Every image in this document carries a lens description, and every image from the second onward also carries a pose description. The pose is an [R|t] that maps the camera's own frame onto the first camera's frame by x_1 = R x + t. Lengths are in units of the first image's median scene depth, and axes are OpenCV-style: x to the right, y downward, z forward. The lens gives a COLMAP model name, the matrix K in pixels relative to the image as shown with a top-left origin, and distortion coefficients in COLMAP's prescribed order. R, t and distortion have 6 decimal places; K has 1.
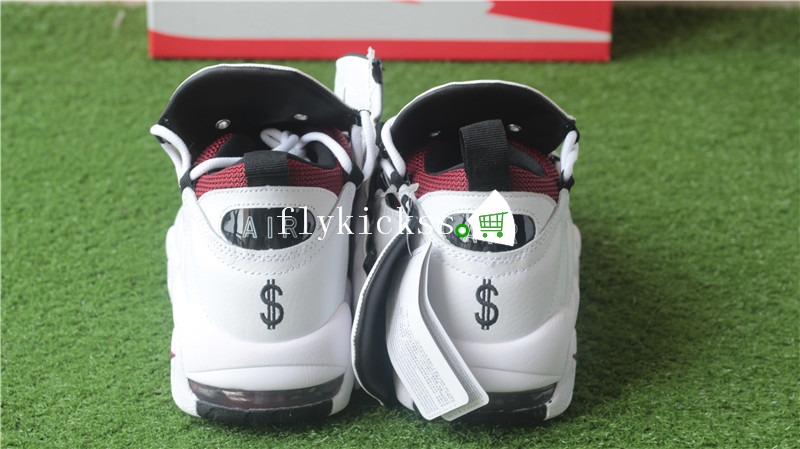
lens RADIAL K [[2017.0, 0, 400.5], [0, 2017.0, 226.3], [0, 0, 1]] dist [-0.089441, 0.000000]
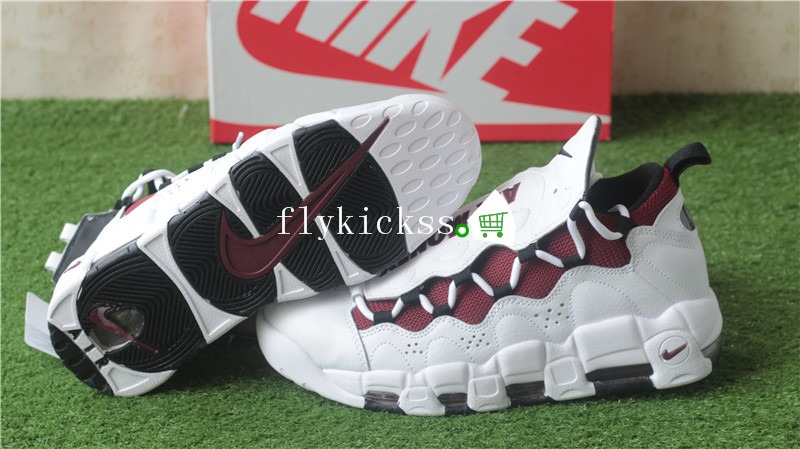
lens RADIAL K [[2017.0, 0, 401.6], [0, 2017.0, 219.7], [0, 0, 1]] dist [-0.089441, 0.000000]
pose [[0.999792, -0.013403, -0.015369, 0.002045], [0.012594, 0.998588, -0.051602, 0.025294], [0.016039, 0.051398, 0.998549, -0.180455]]
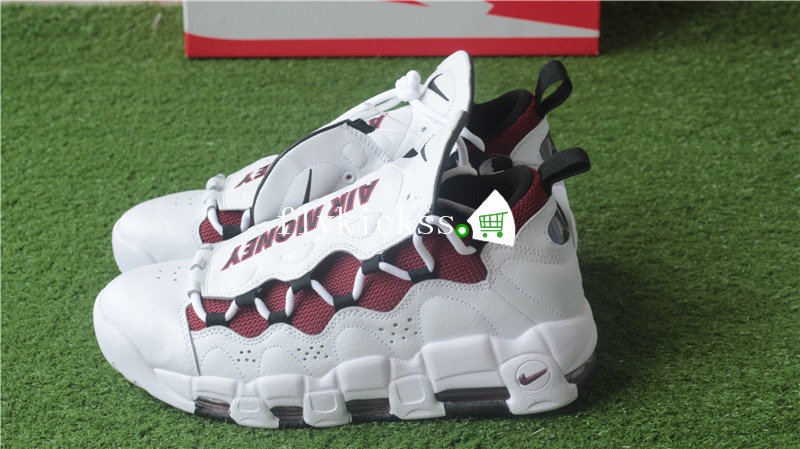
lens RADIAL K [[2017.0, 0, 398.5], [0, 2017.0, 230.0], [0, 0, 1]] dist [-0.089441, 0.000000]
pose [[0.999816, -0.012410, -0.014655, 0.010133], [0.012997, 0.999087, 0.040694, -0.038837], [0.014137, -0.040877, 0.999064, -0.140074]]
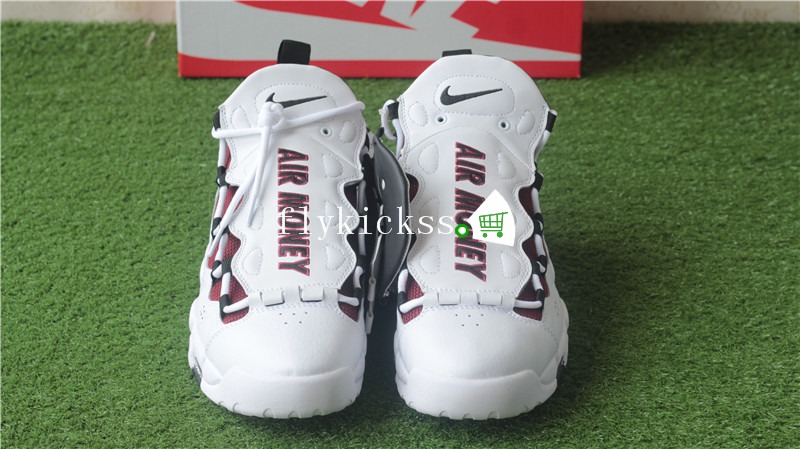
lens RADIAL K [[2017.0, 0, 398.0], [0, 2017.0, 223.2], [0, 0, 1]] dist [-0.089441, 0.000000]
pose [[0.999977, -0.004272, -0.005342, 0.007183], [0.004536, 0.998719, 0.050405, -0.069823], [0.005120, -0.050428, 0.998715, -0.180172]]
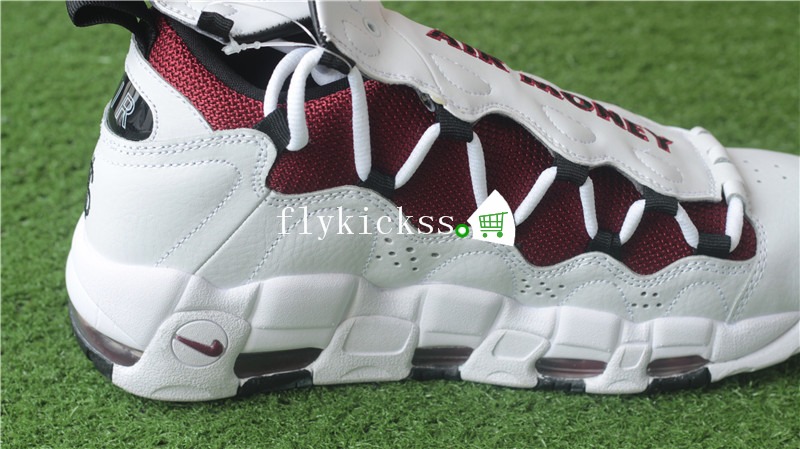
lens RADIAL K [[2017.0, 0, 400.1], [0, 2017.0, 224.2], [0, 0, 1]] dist [-0.089441, 0.000000]
pose [[0.999686, 0.023757, -0.007954, -0.003473], [-0.022702, 0.993289, 0.113411, -0.069827], [0.010595, -0.113195, 0.993516, 0.328488]]
